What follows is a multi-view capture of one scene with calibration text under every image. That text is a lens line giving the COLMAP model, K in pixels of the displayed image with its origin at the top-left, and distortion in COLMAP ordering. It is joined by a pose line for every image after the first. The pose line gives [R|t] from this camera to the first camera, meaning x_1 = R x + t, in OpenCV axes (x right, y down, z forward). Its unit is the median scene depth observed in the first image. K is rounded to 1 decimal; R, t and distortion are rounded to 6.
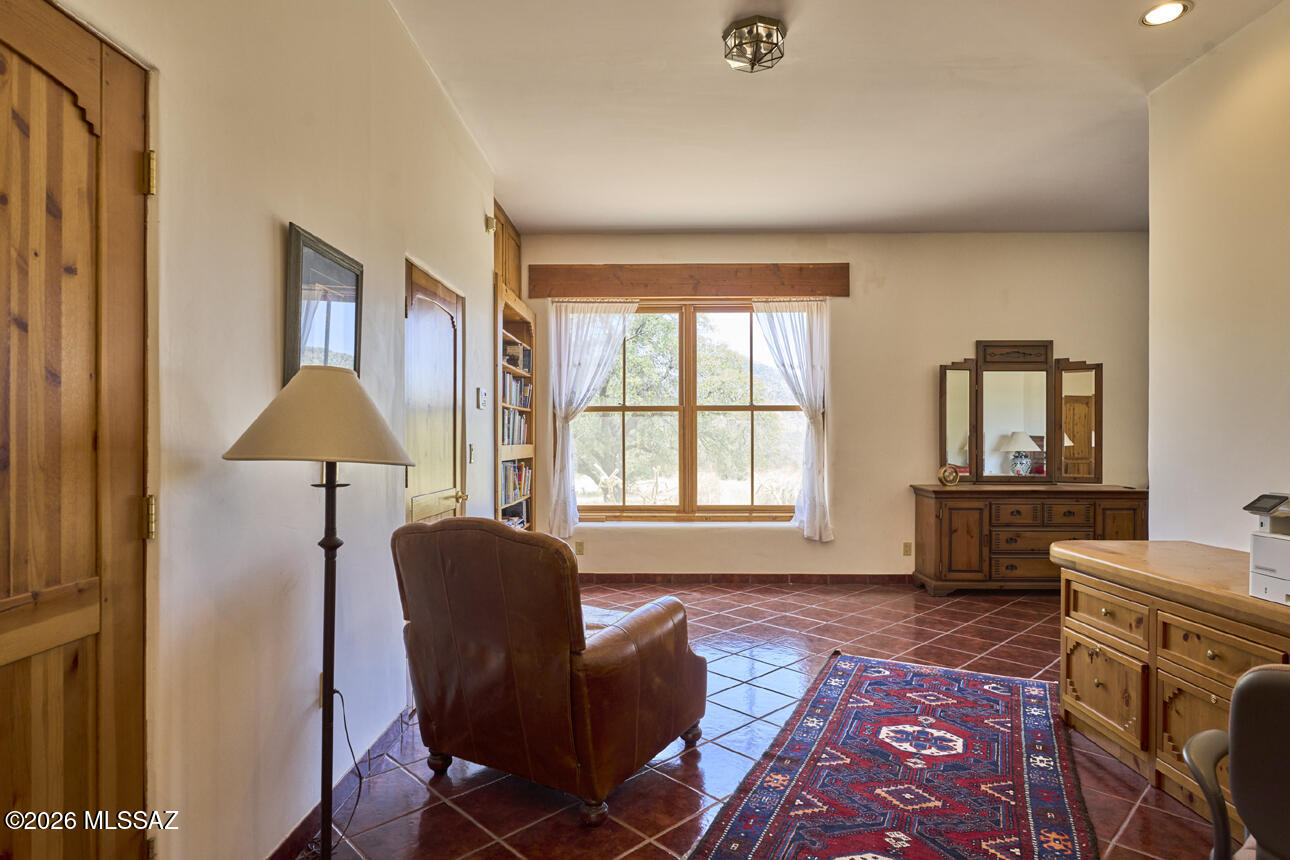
lens RADIAL K [[665.4, 0, 649.0], [0, 665.4, 436.9], [0, 0, 1]] dist [0.003513, 0.000597]
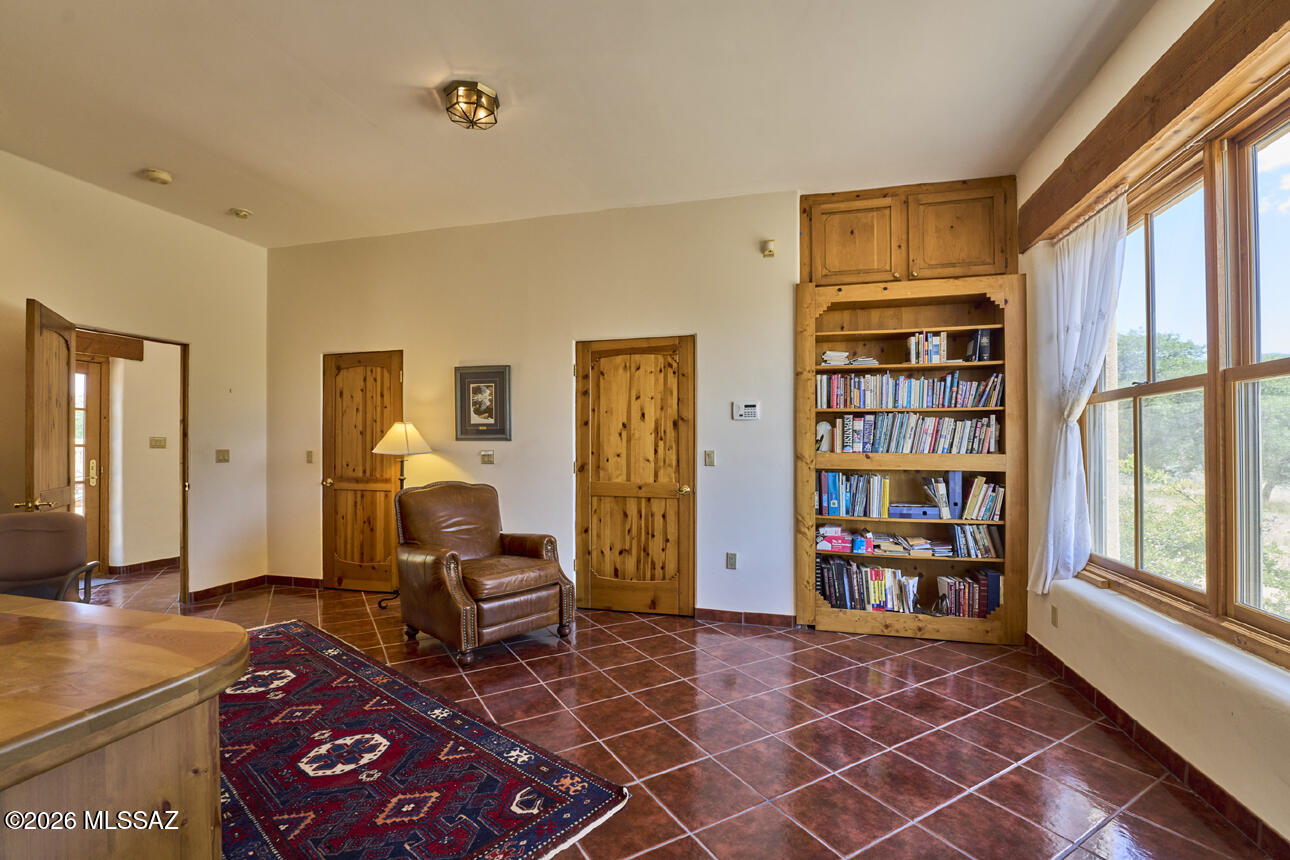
lens RADIAL K [[563.0, 0, 647.7], [0, 563.0, 441.4], [0, 0, 1]] dist [-0.022795, -0.000436]
pose [[-0.208603, -0.011856, -0.977929, 1.108616], [-0.001539, 0.999929, -0.011795, 0.010344], [0.977999, -0.000955, -0.208607, 1.596942]]
